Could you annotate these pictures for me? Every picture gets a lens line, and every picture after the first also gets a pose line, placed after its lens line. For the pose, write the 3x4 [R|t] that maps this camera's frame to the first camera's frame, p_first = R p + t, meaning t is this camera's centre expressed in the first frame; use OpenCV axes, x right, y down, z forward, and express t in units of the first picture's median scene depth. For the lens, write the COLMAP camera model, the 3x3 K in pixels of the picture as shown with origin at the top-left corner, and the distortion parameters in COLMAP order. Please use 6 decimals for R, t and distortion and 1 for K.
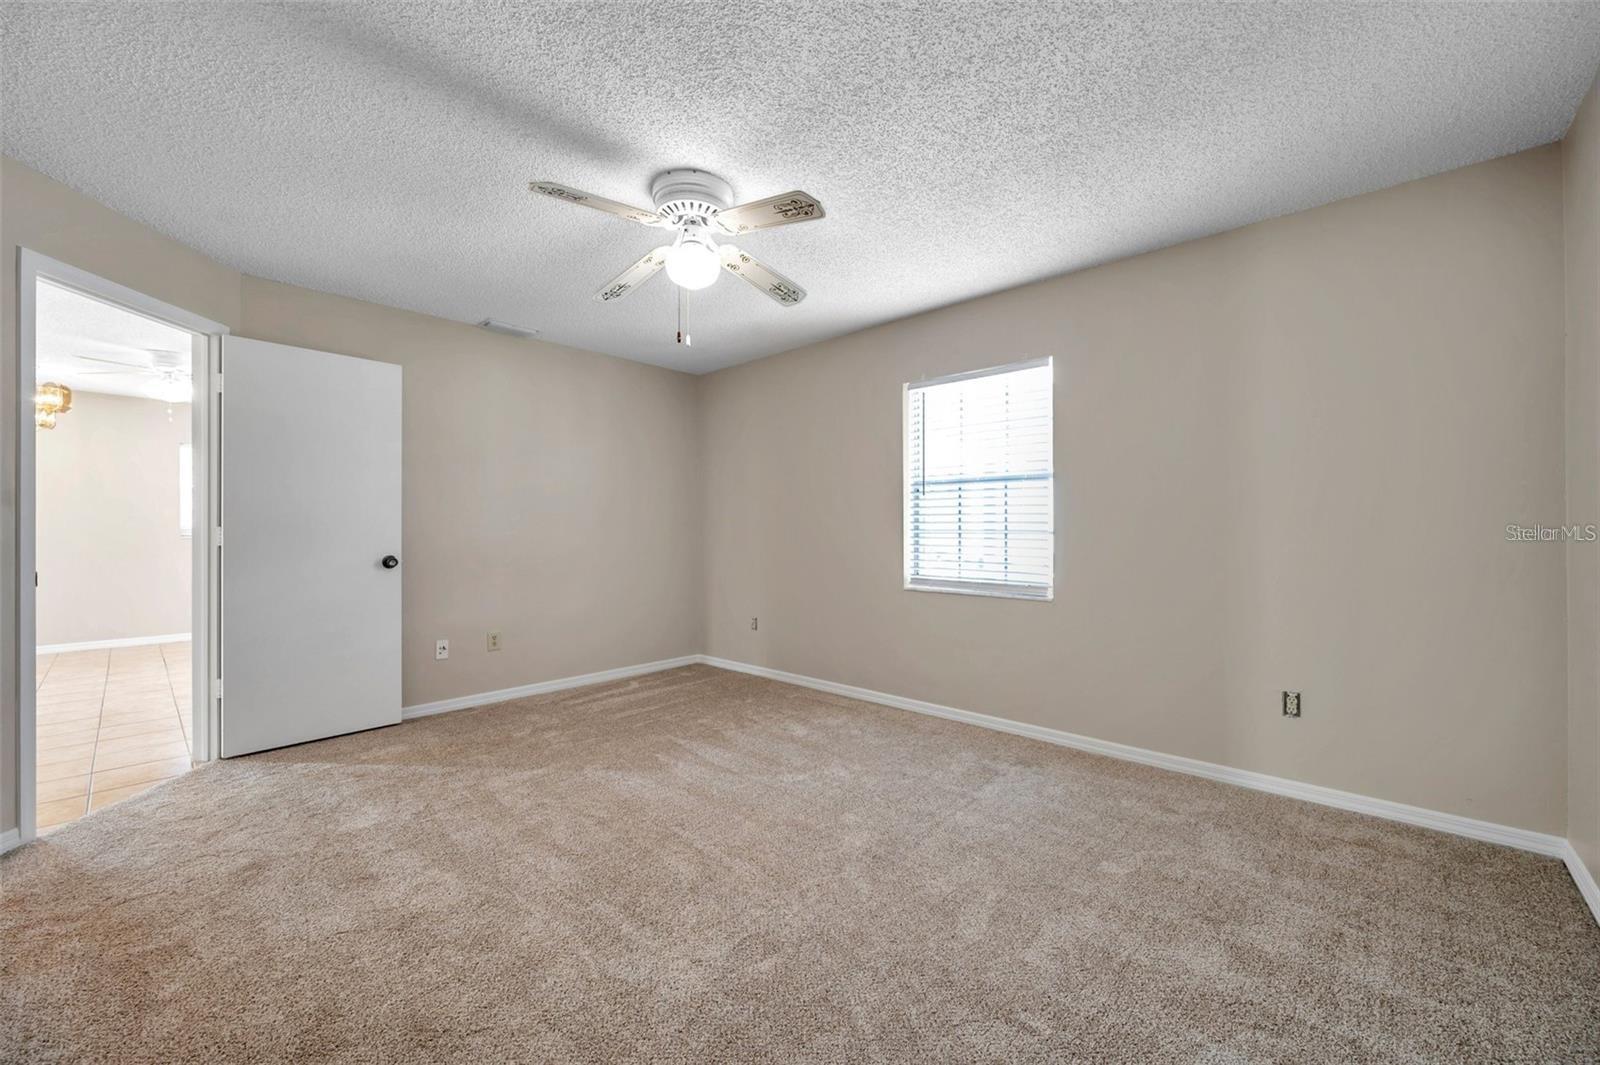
lens RADIAL K [[631.1, 0, 798.9], [0, 631.1, 530.0], [0, 0, 1]] dist [-0.001700, -0.000290]
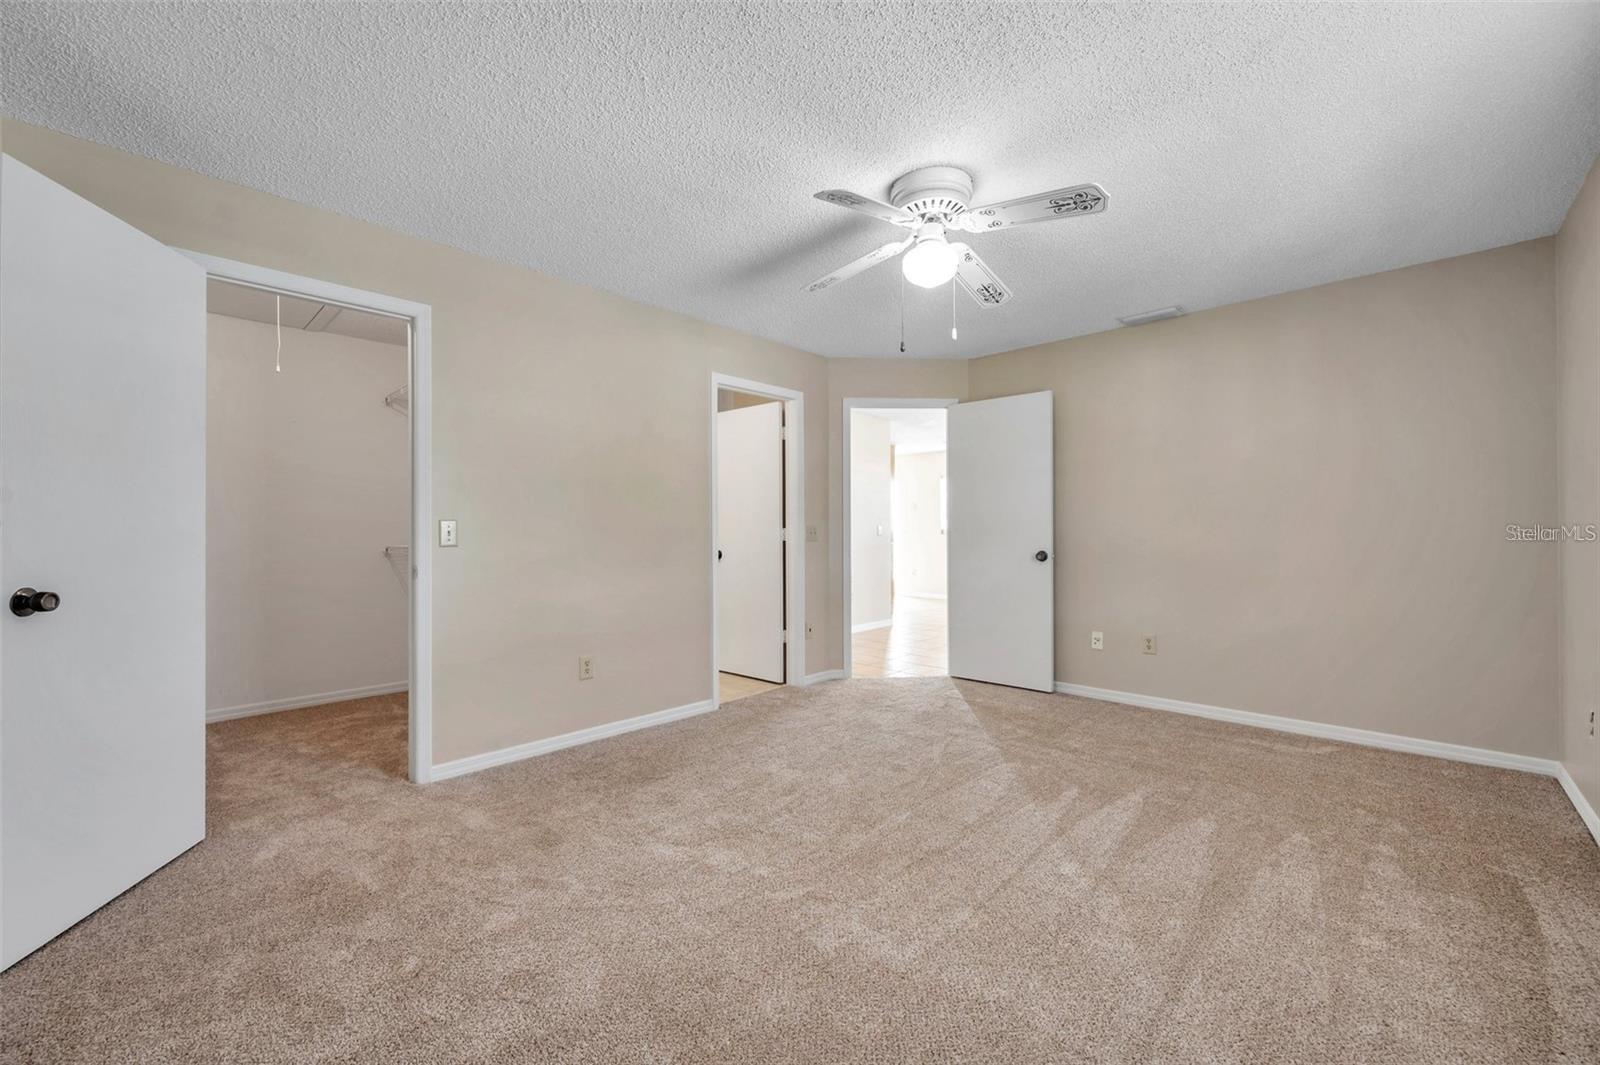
lens RADIAL K [[631.1, 0, 798.9], [0, 631.1, 530.0], [0, 0, 1]] dist [-0.001700, -0.000290]
pose [[-0.008734, 0.000451, -0.999962, 0.592287], [0.002419, 0.999997, 0.000430, -0.001068], [0.999959, -0.002415, -0.008735, 0.575190]]
